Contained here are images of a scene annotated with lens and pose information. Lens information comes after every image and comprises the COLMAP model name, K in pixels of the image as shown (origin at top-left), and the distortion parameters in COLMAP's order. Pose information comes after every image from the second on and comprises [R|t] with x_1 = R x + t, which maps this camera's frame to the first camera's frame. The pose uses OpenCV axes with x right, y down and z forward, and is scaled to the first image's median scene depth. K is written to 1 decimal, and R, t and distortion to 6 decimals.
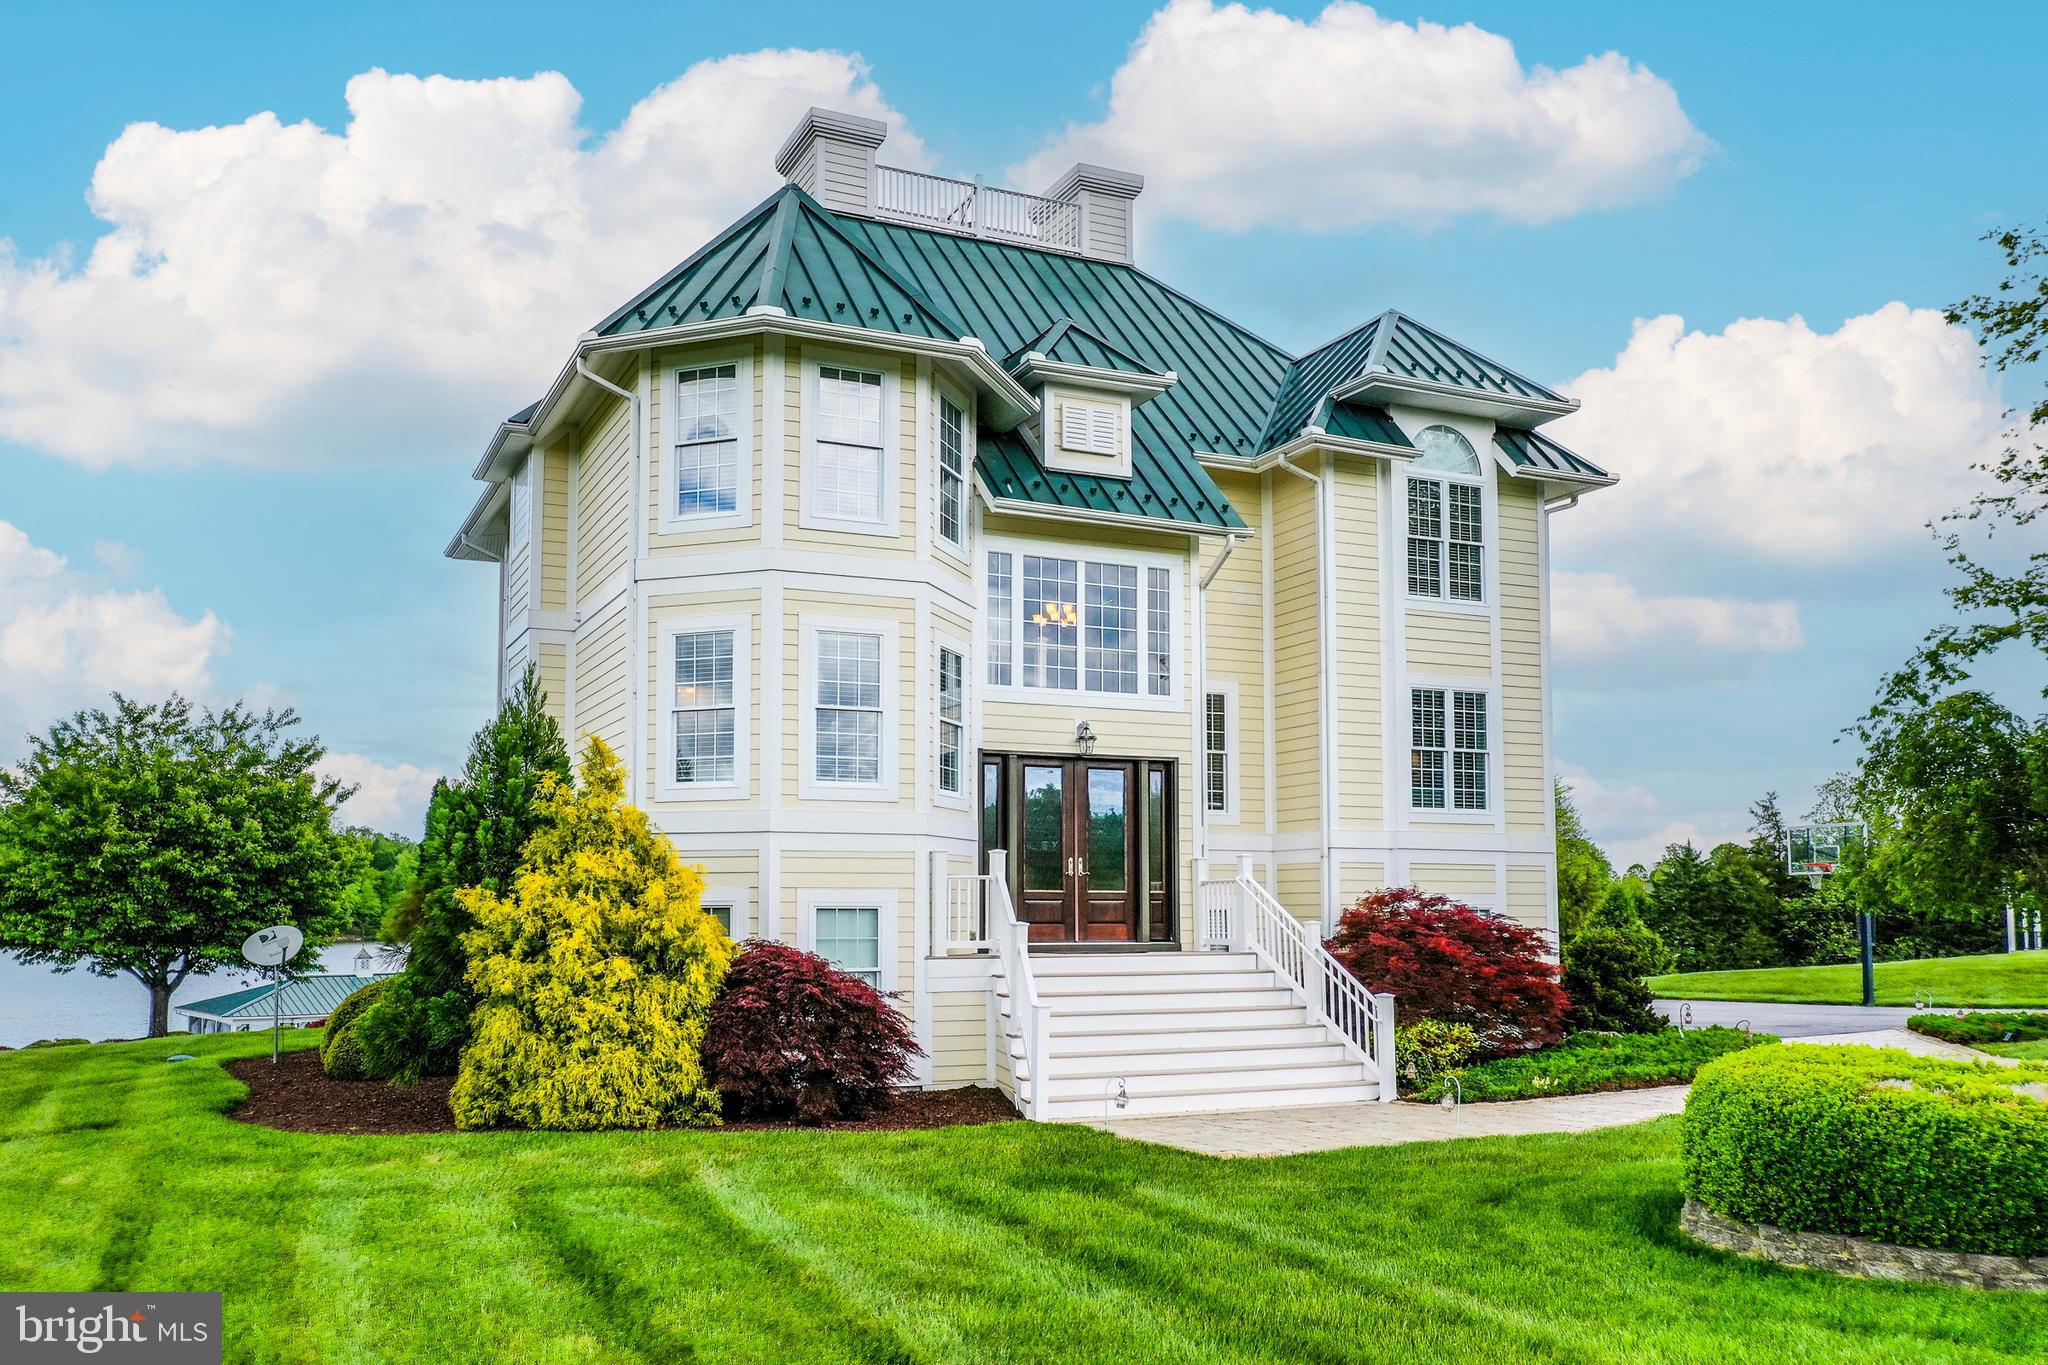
lens RADIAL K [[1636.5, 0, 952.5], [0, 1636.5, 769.8], [0, 0, 1]] dist [-0.004576, -0.002395]
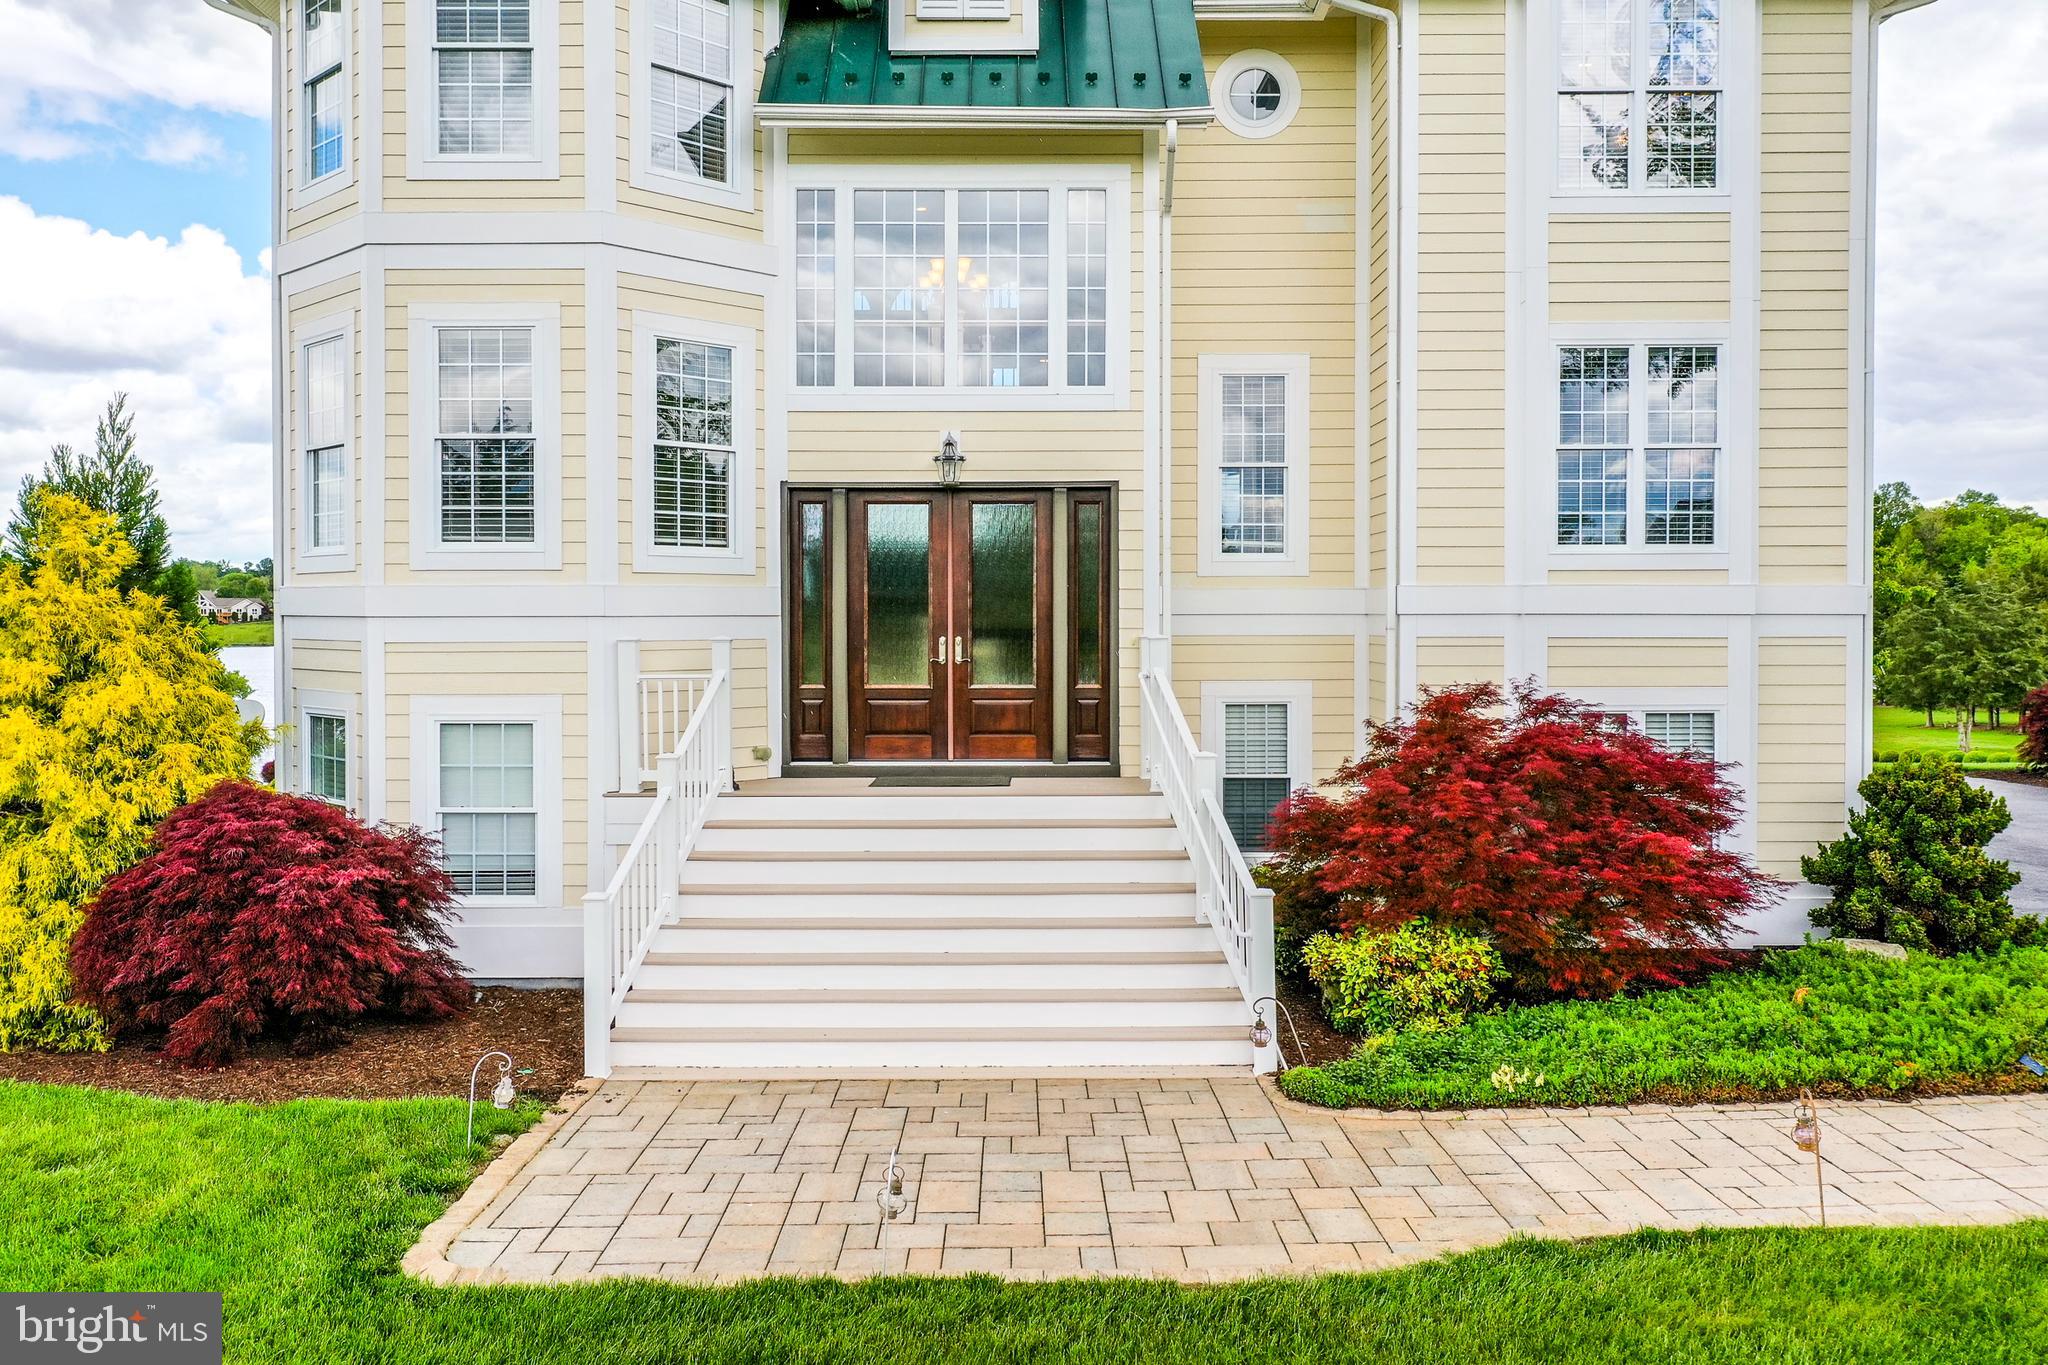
lens RADIAL K [[1617.7, 0, 998.5], [0, 1617.7, 642.0], [0, 0, 1]] dist [0.011088, 0.000762]
pose [[0.914139, 0.006407, -0.405350, 0.358297], [0.036980, 0.994389, 0.099114, -0.009531], [0.403711, -0.105594, 0.908773, 0.390841]]
